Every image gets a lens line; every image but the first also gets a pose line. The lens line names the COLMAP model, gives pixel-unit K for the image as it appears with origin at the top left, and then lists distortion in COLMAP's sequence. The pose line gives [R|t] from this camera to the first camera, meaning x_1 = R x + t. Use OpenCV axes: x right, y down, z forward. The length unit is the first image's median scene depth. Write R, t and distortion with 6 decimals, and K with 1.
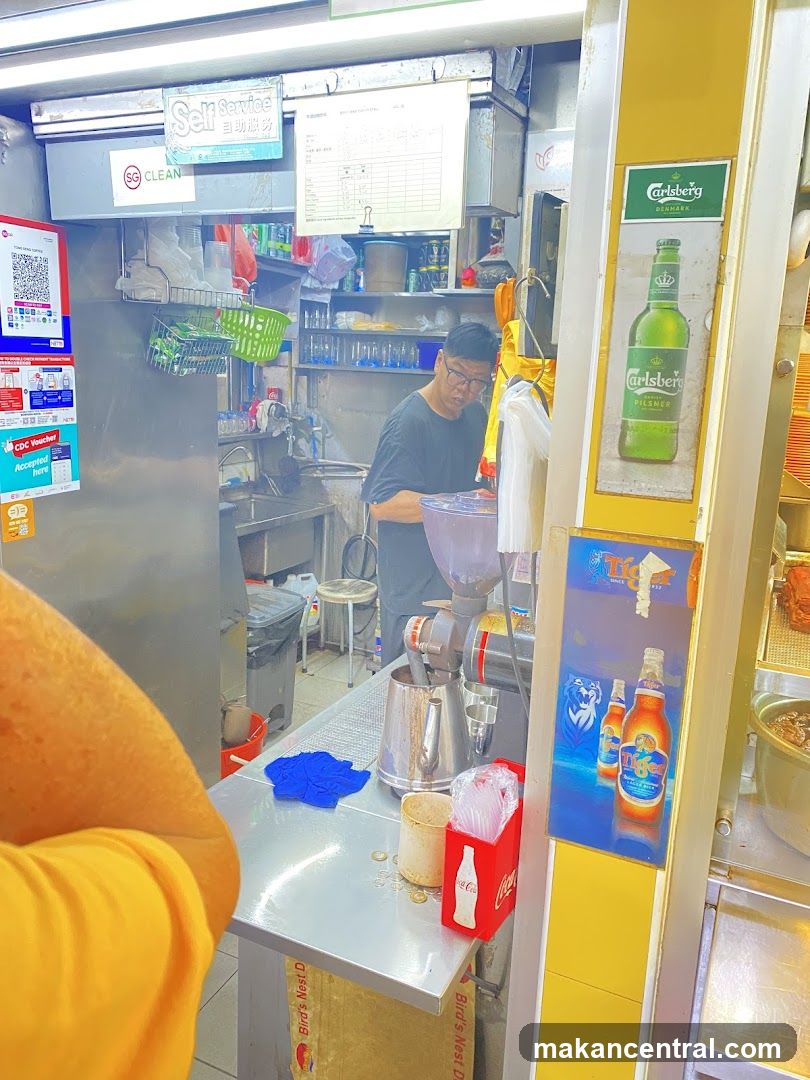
lens RADIAL K [[820.3, 0, 402.3], [0, 820.3, 534.3], [0, 0, 1]] dist [0.060922, -0.026872]
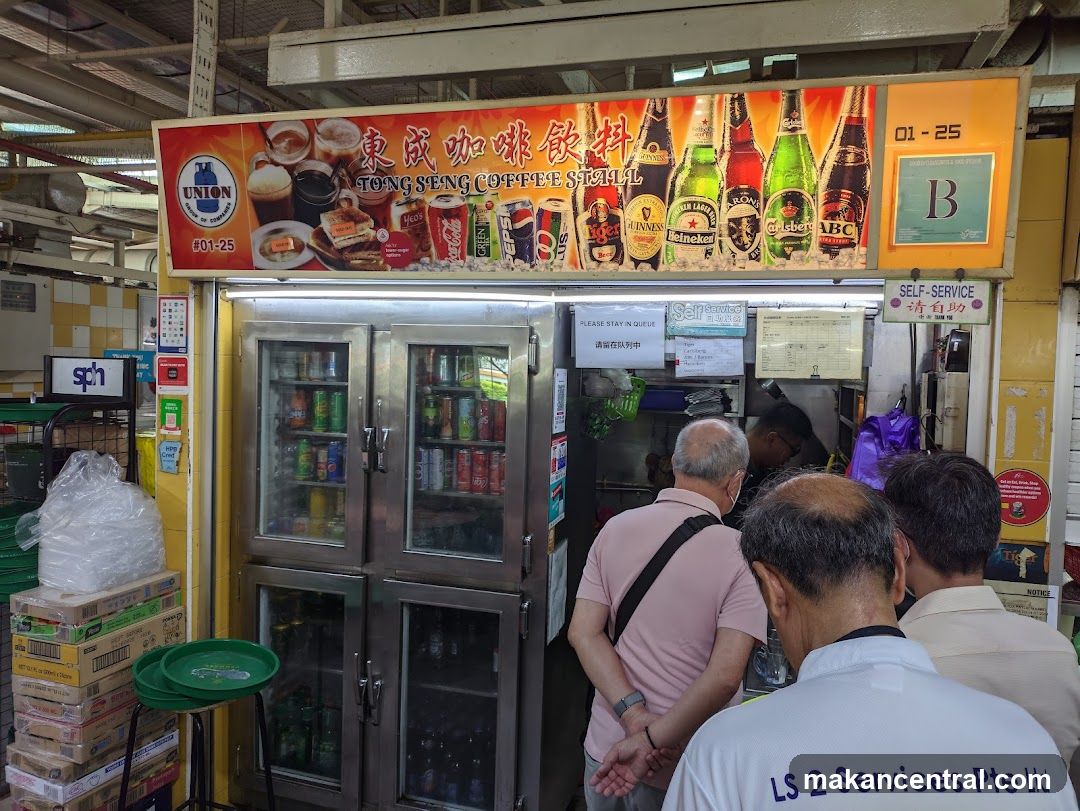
lens RADIAL K [[795.9, 0, 549.0], [0, 795.9, 406.3], [0, 0, 1]] dist [0.065375, -0.047206]
pose [[0.989099, -0.019172, 0.145997, -0.893688], [0.040866, 0.988280, -0.147082, -0.062174], [-0.141466, 0.151445, 0.978290, -0.688457]]
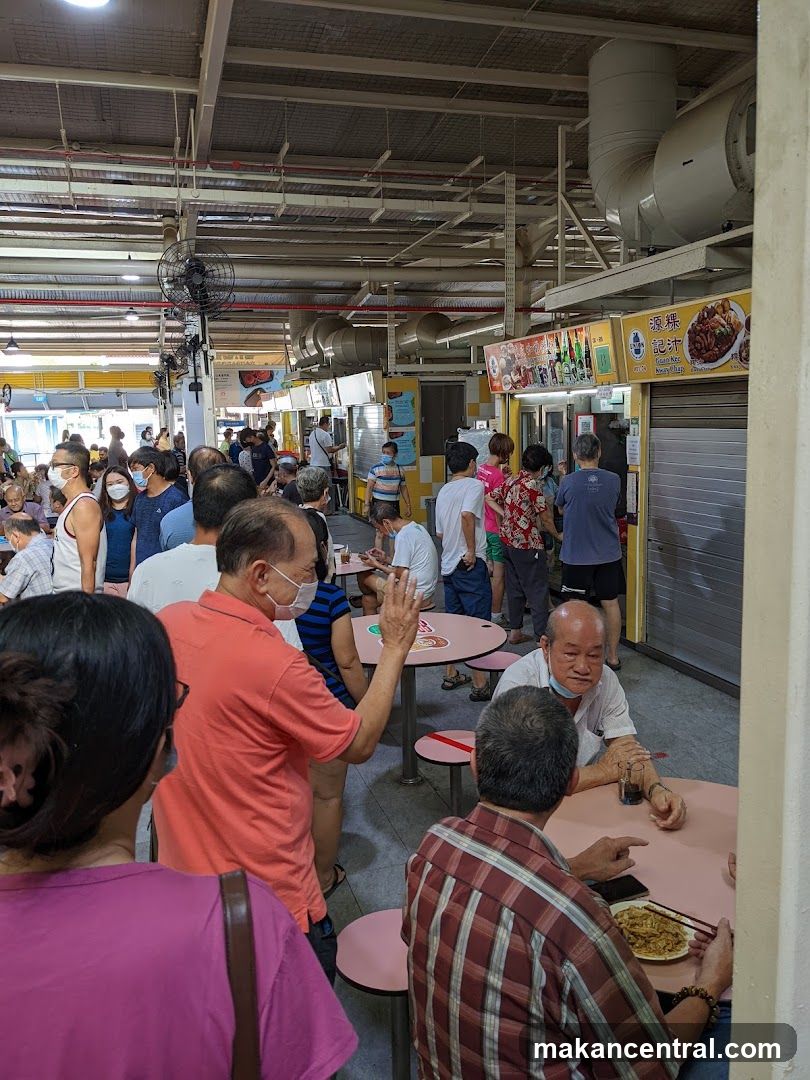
lens RADIAL K [[839.2, 0, 403.1], [0, 839.2, 535.7], [0, 0, 1]] dist [0.060500, -0.002448]
pose [[0.661661, 0.050493, -0.748101, 2.904357], [-0.106610, 0.993929, -0.027206, 0.628838], [0.742185, 0.097756, 0.663027, -3.350668]]
